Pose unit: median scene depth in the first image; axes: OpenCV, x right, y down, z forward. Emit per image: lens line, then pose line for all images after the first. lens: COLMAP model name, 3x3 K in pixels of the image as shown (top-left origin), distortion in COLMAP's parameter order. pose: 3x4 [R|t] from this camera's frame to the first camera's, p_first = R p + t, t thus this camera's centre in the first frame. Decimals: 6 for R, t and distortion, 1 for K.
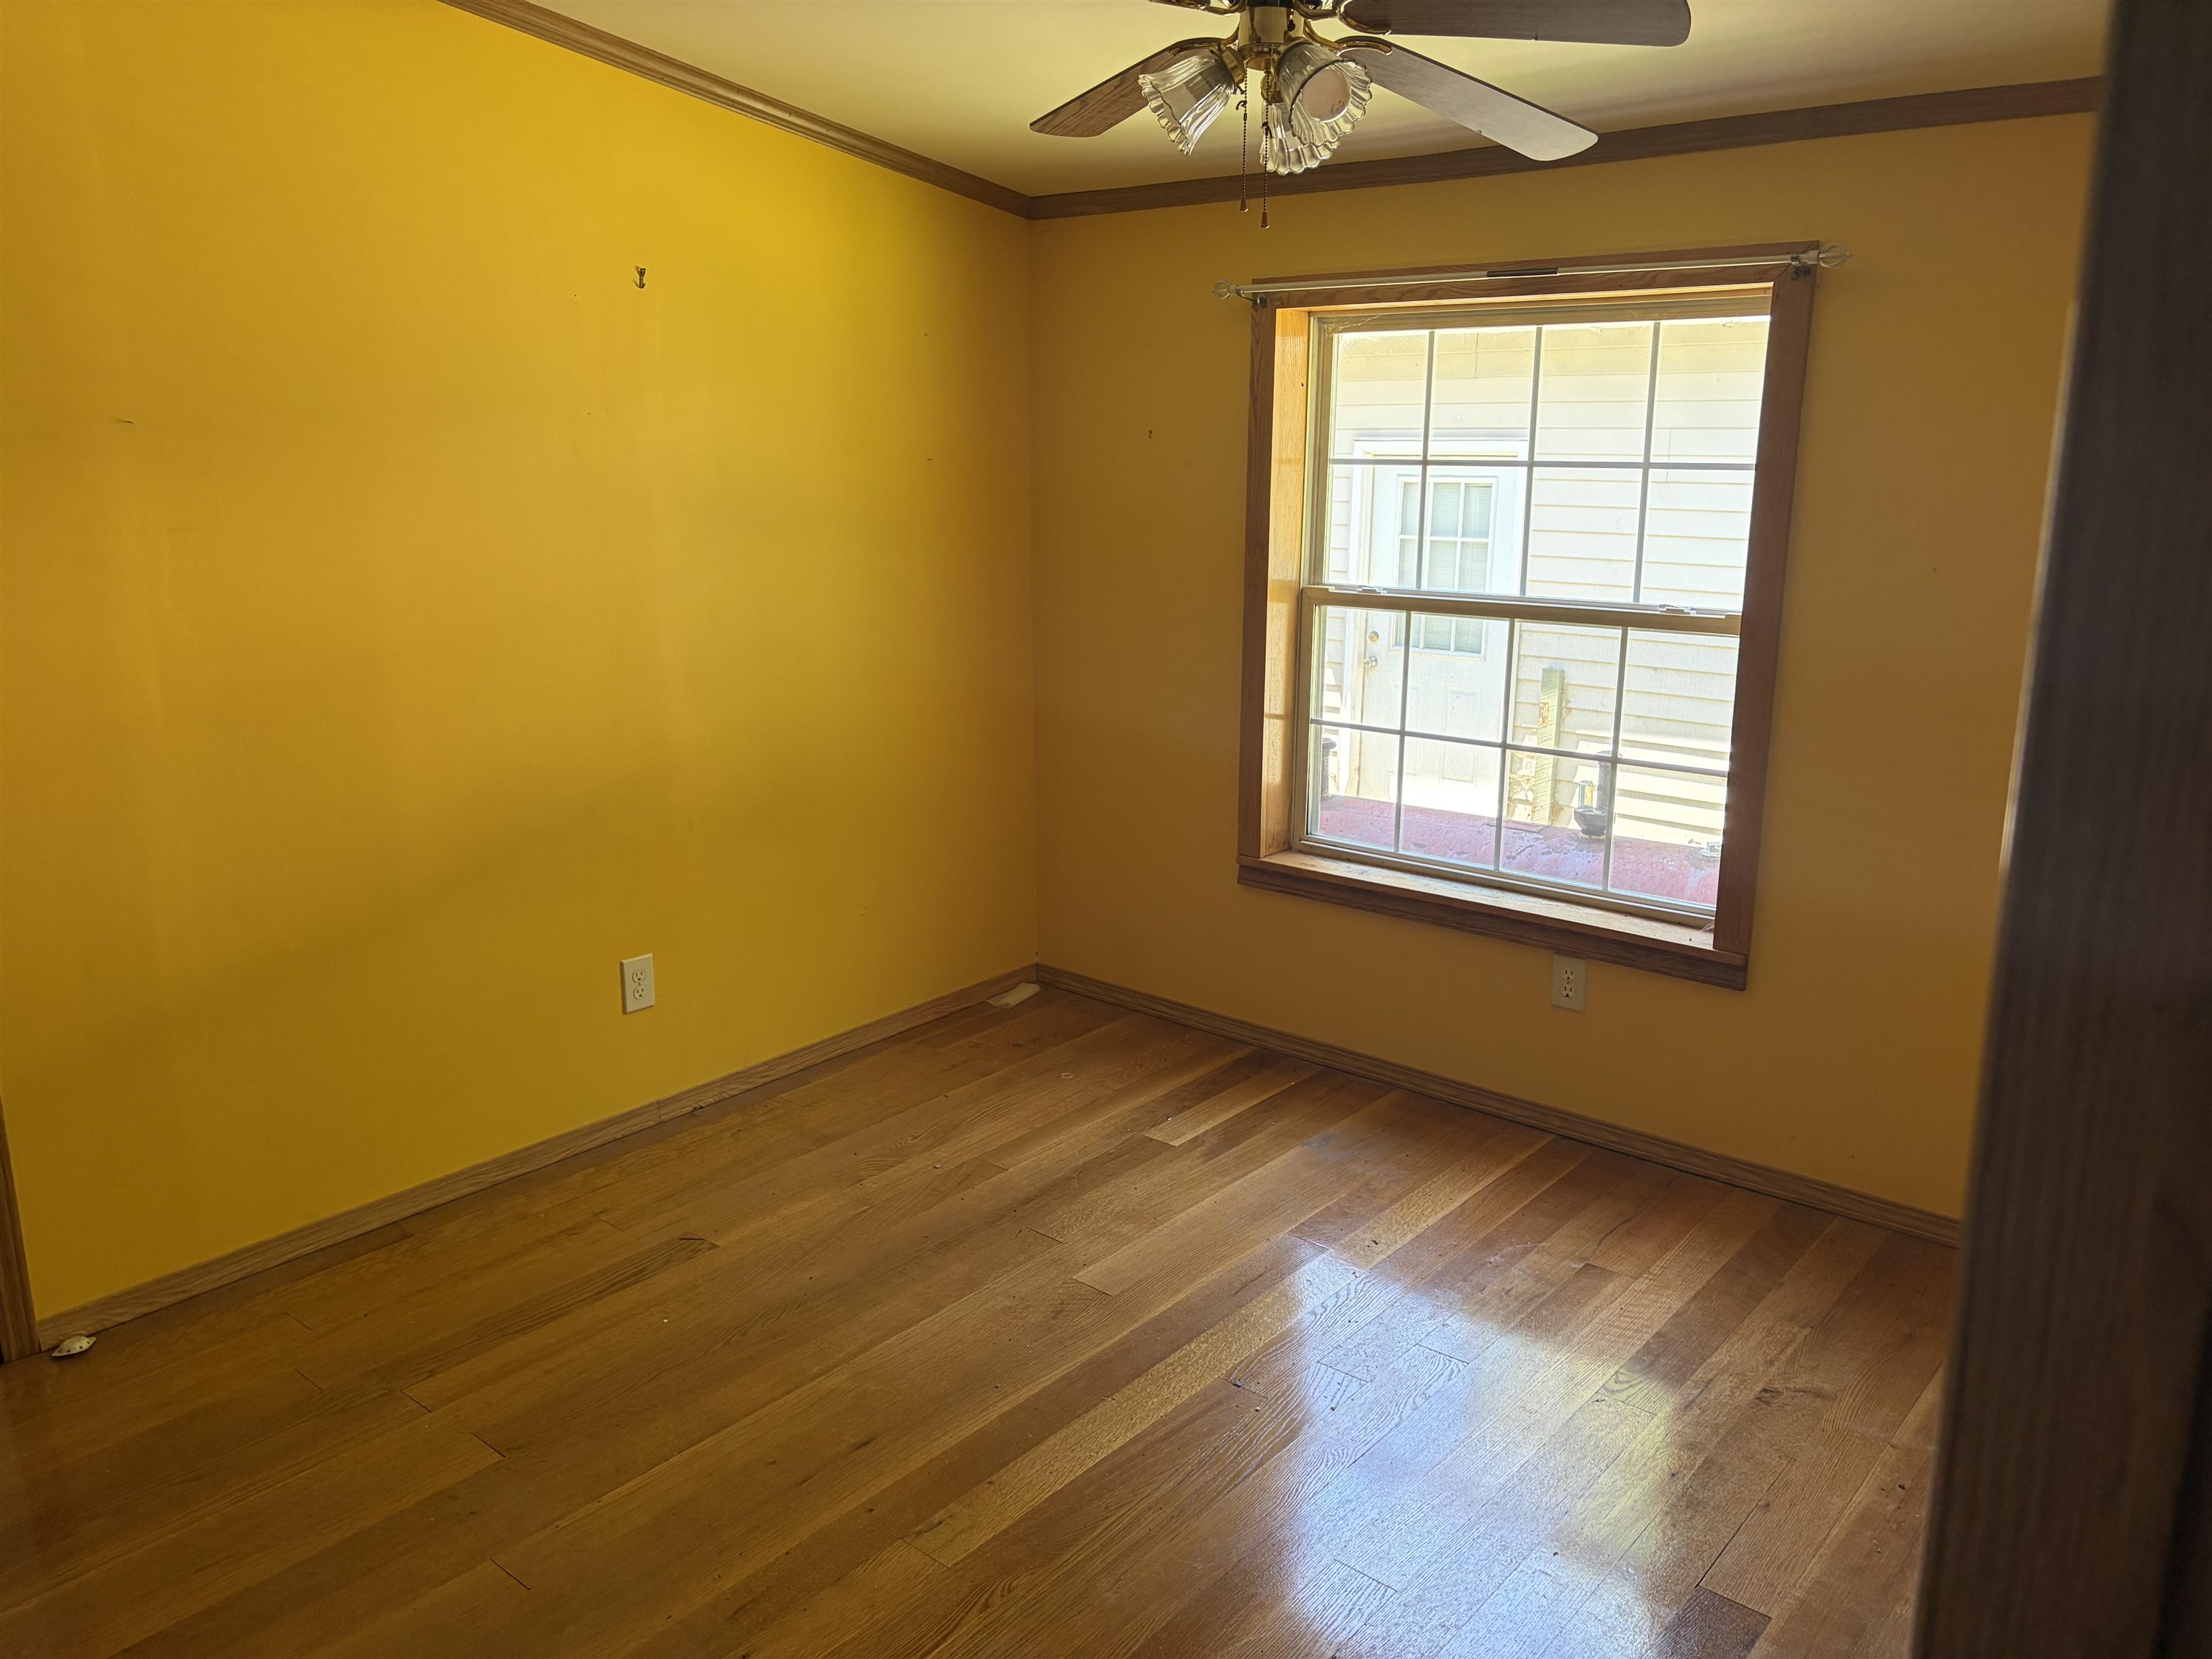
lens RADIAL K [[1689.6, 0, 1106.0], [0, 1689.6, 829.5], [0, 0, 1]] dist [0.056501, -0.061216]
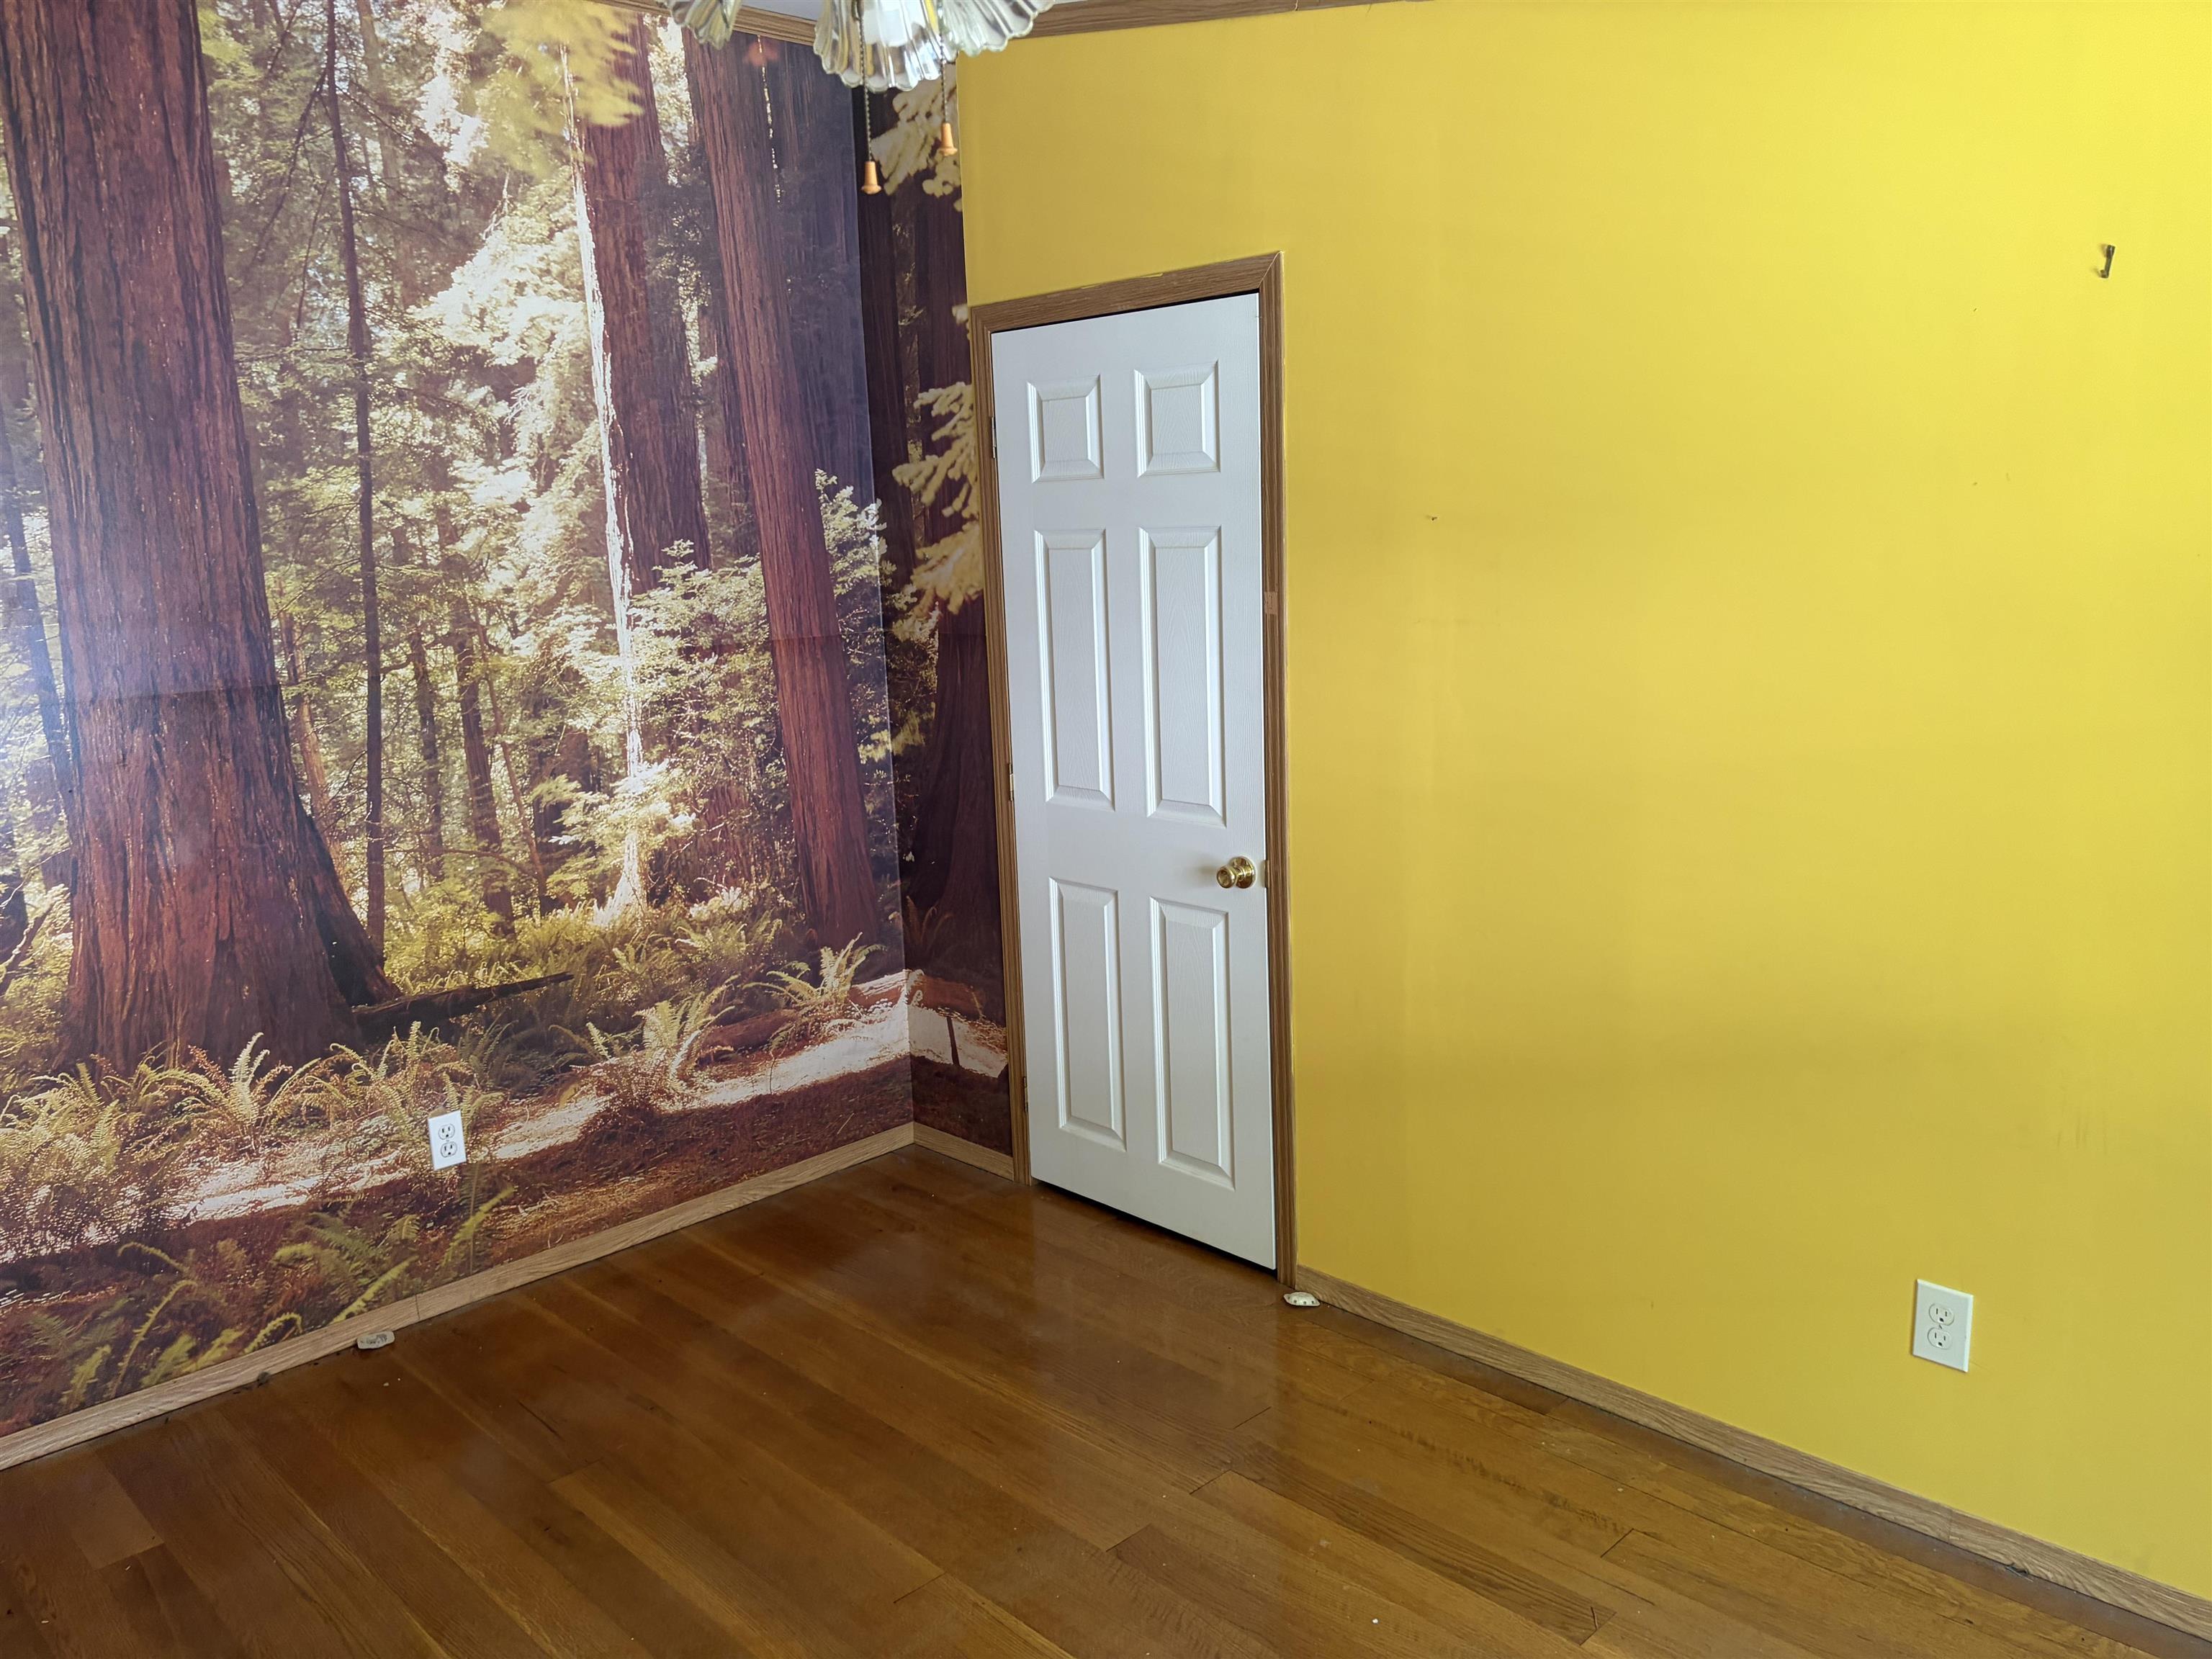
lens RADIAL K [[1689.6, 0, 1106.0], [0, 1689.6, 829.5], [0, 0, 1]] dist [0.056501, -0.061216]
pose [[-0.098303, 0.184907, -0.977827, 0.430012], [-0.198314, 0.959238, 0.201329, -0.188939], [0.975196, 0.213708, -0.057626, 0.765277]]
